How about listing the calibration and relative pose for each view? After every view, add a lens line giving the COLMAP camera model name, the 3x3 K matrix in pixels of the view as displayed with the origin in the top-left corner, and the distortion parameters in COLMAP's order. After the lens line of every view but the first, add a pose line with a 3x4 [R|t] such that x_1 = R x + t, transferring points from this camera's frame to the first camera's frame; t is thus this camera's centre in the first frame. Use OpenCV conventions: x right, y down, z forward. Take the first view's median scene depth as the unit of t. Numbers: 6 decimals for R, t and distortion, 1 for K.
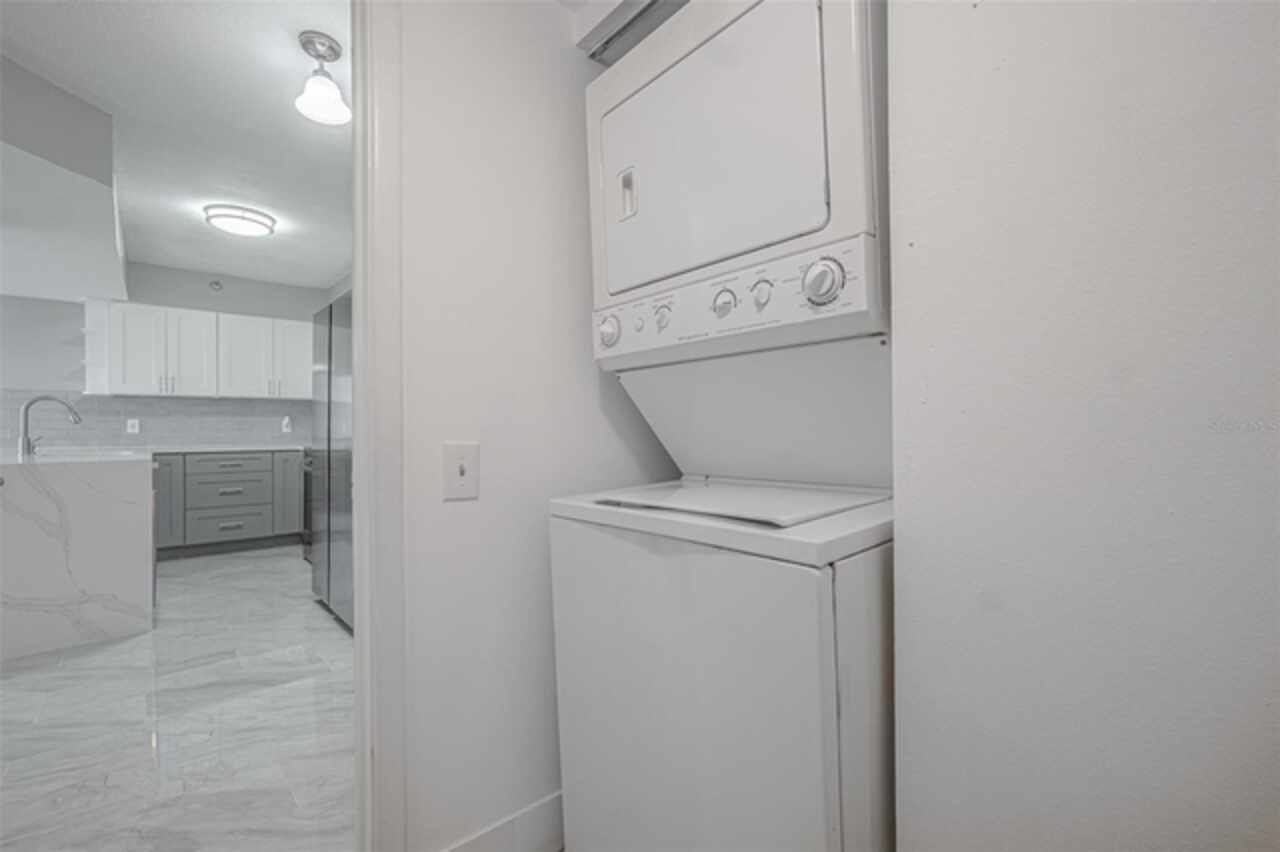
lens RADIAL K [[551.2, 0, 640.0], [0, 551.2, 426.0], [0, 0, 1]] dist [-0.040718, 0.025738]
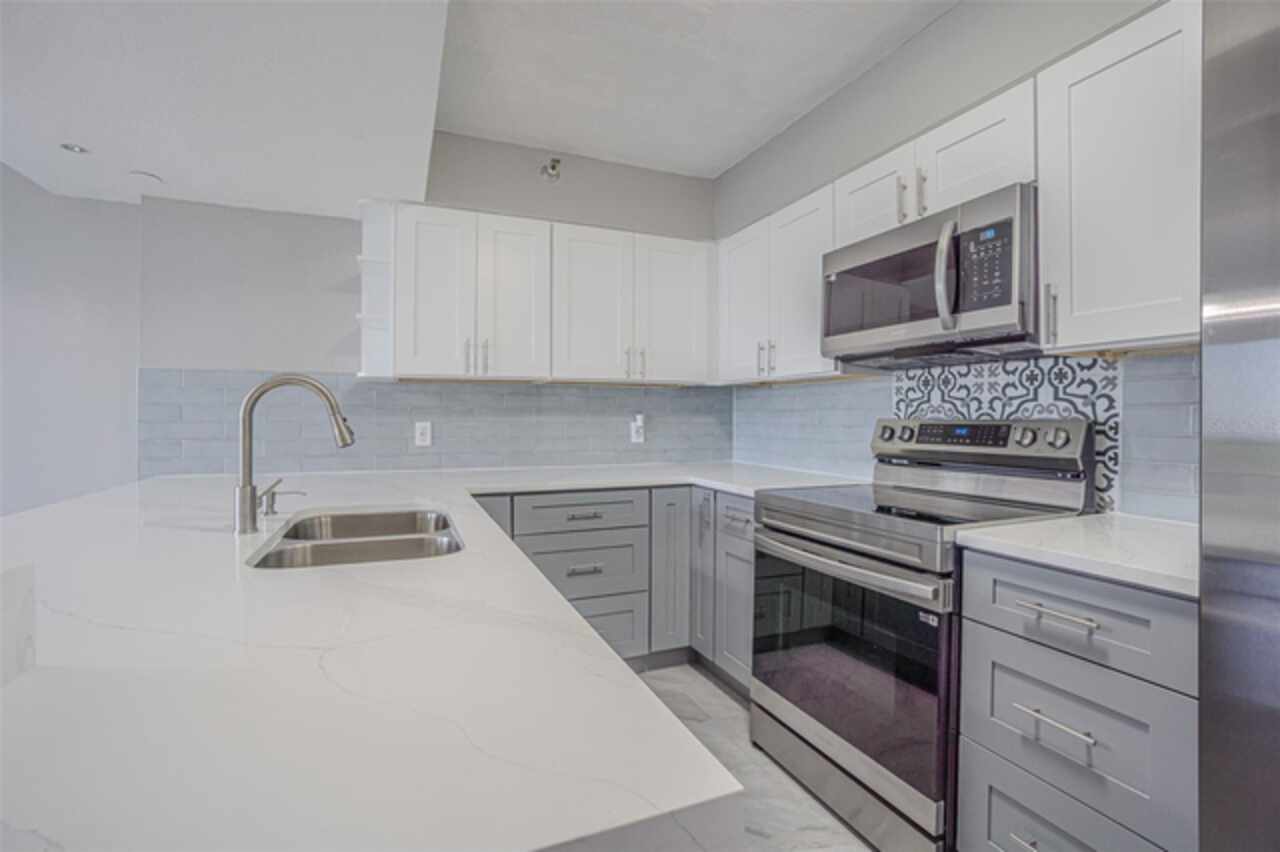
lens RADIAL K [[565.2, 0, 631.8], [0, 565.2, 417.3], [0, 0, 1]] dist [-0.066797, 0.028560]
pose [[0.943649, 0.007746, -0.330859, -0.543730], [-0.006272, 0.999965, 0.005524, -0.021534], [0.330890, -0.003138, 0.943664, 0.528495]]
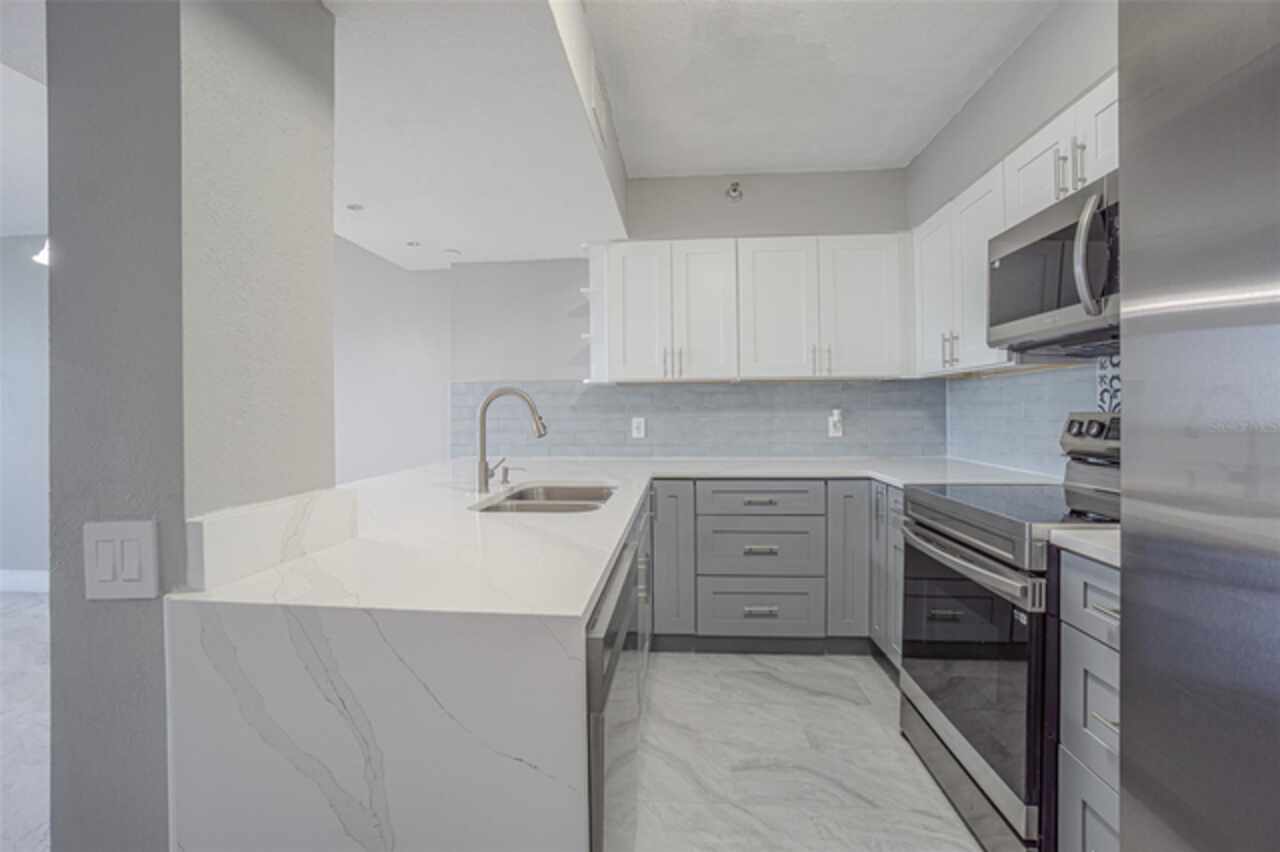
lens RADIAL K [[575.5, 0, 630.4], [0, 575.5, 409.9], [0, 0, 1]] dist [-0.069718, 0.030782]
pose [[0.678307, -0.003038, -0.734772, -0.415982], [0.008584, 0.999956, 0.003791, -0.025166], [0.734728, -0.008879, 0.678304, 0.509927]]
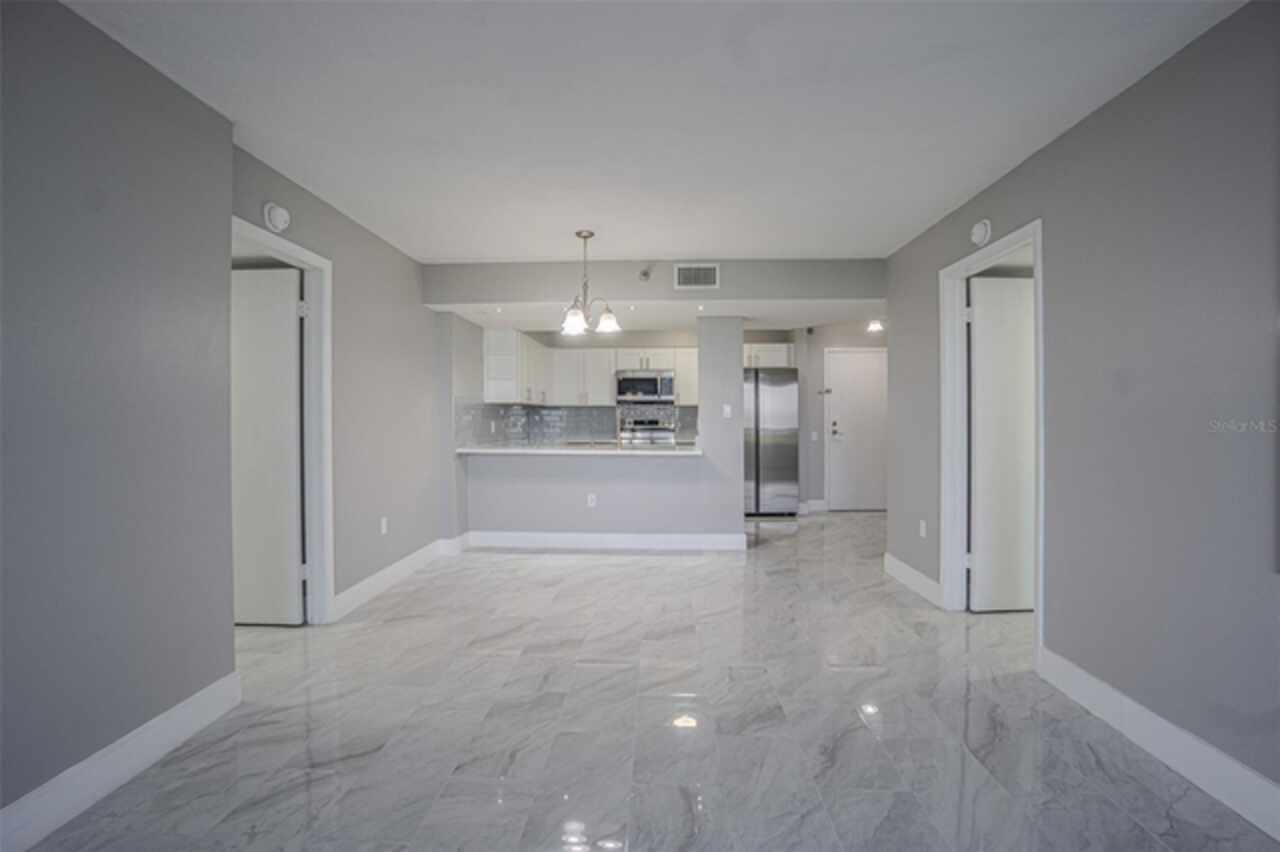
lens RADIAL K [[565.2, 0, 631.8], [0, 565.2, 417.3], [0, 0, 1]] dist [-0.066797, 0.028560]
pose [[0.710640, 0.004618, 0.703540, -1.637111], [-0.003735, 0.999989, -0.002792, -0.019883], [-0.703546, -0.000643, 0.710650, -0.144990]]
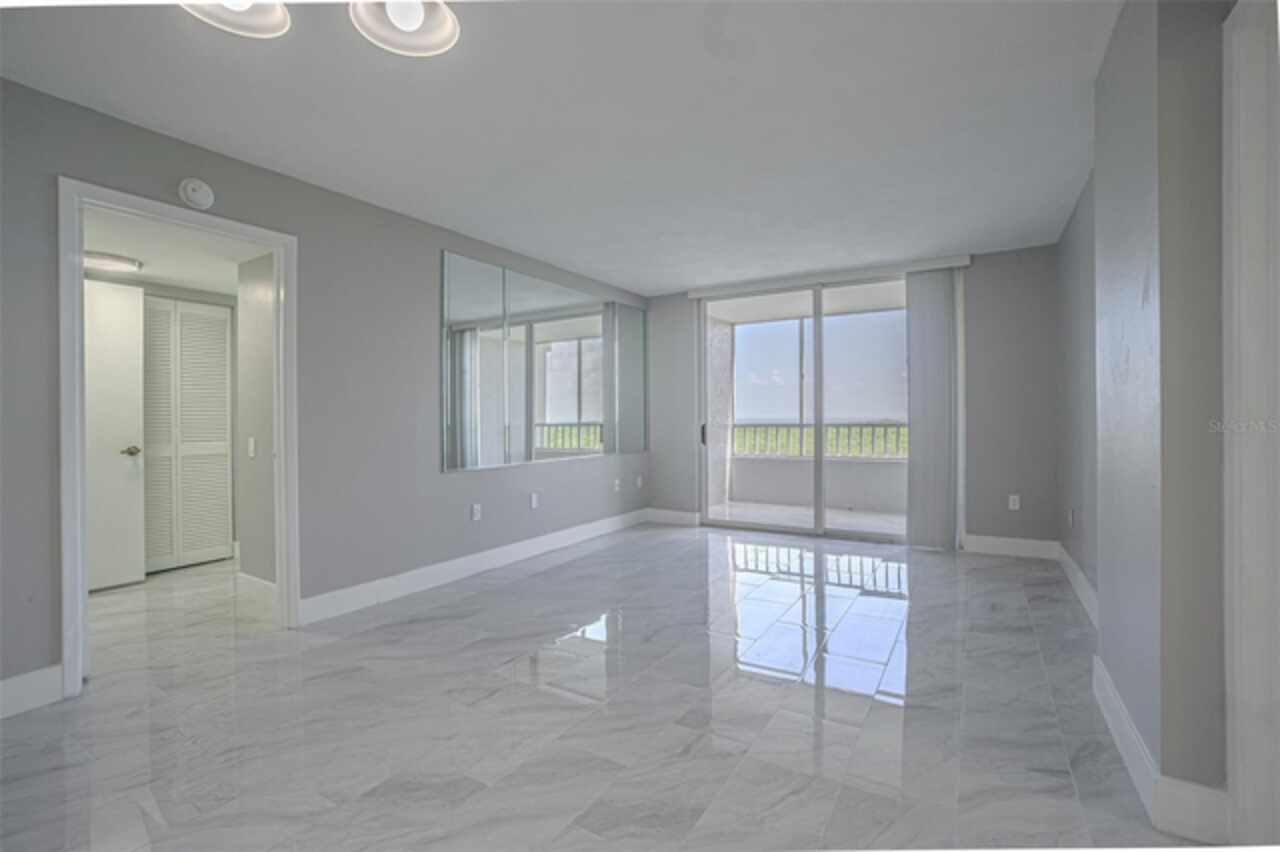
lens RADIAL K [[558.1, 0, 634.8], [0, 558.1, 414.4], [0, 0, 1]] dist [-0.046545, 0.000364]
pose [[-0.959182, 0.011700, -0.282546, -1.154449], [0.015830, 0.999799, -0.012341, 0.002324], [0.282344, -0.016310, -0.959174, 0.692102]]
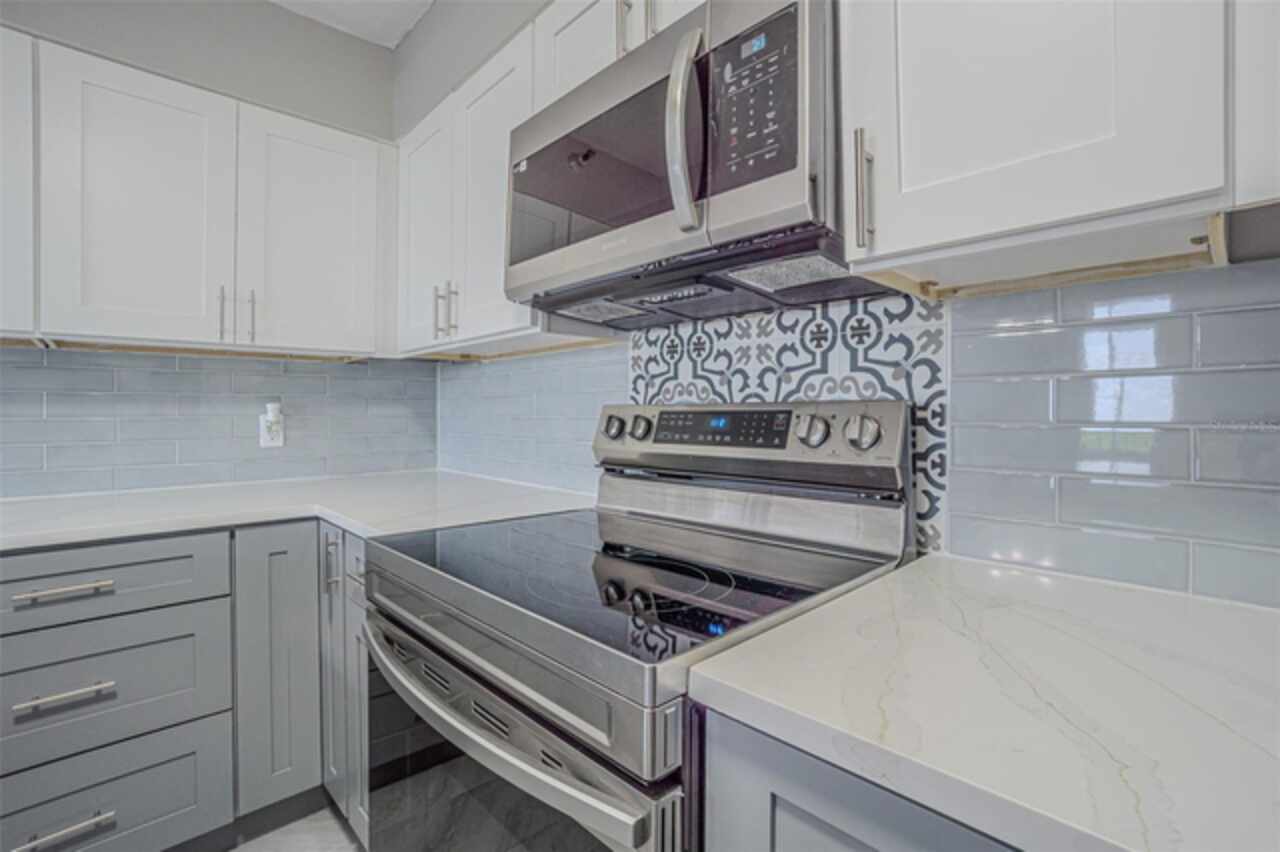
lens RADIAL K [[575.5, 0, 630.4], [0, 575.5, 409.9], [0, 0, 1]] dist [-0.069718, 0.030782]
pose [[0.999818, 0.001984, 0.018989, -0.493984], [-0.001999, 0.999998, 0.000777, -0.016446], [-0.018987, -0.000814, 0.999819, 0.736395]]
